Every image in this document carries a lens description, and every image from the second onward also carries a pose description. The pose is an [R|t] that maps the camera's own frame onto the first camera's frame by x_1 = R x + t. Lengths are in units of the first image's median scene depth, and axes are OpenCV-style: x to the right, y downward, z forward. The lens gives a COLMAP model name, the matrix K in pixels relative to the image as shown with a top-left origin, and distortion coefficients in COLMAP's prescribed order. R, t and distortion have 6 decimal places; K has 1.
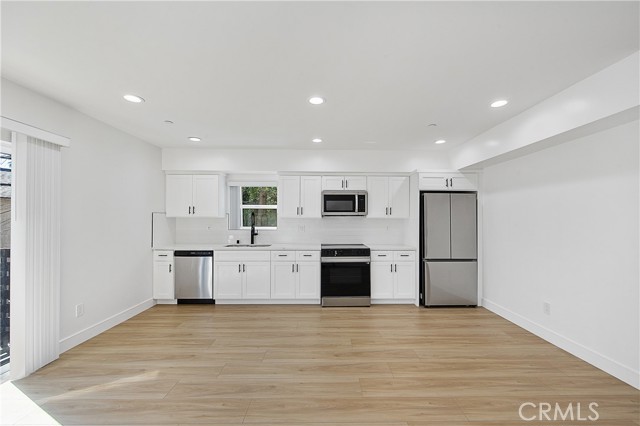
lens RADIAL K [[248.8, 0, 320.0], [0, 248.8, 213.0], [0, 0, 1]] dist [-0.001935, -0.000199]
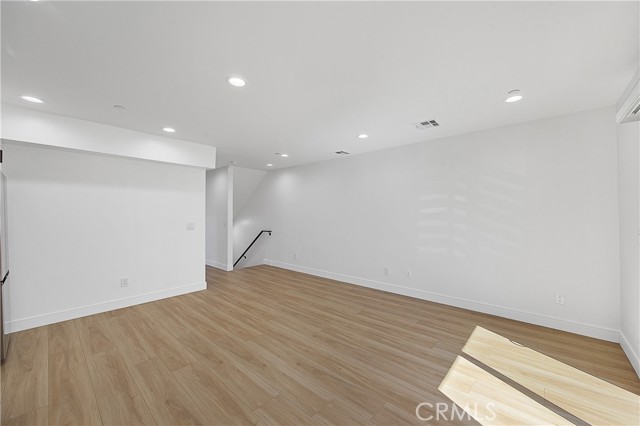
lens RADIAL K [[248.8, 0, 320.0], [0, 248.8, 213.0], [0, 0, 1]] dist [-0.001935, -0.000199]
pose [[-0.728643, 0.003889, 0.684883, -0.861971], [-0.012308, 0.999748, -0.018771, 0.032519], [-0.684783, -0.022107, -0.728411, 1.477263]]
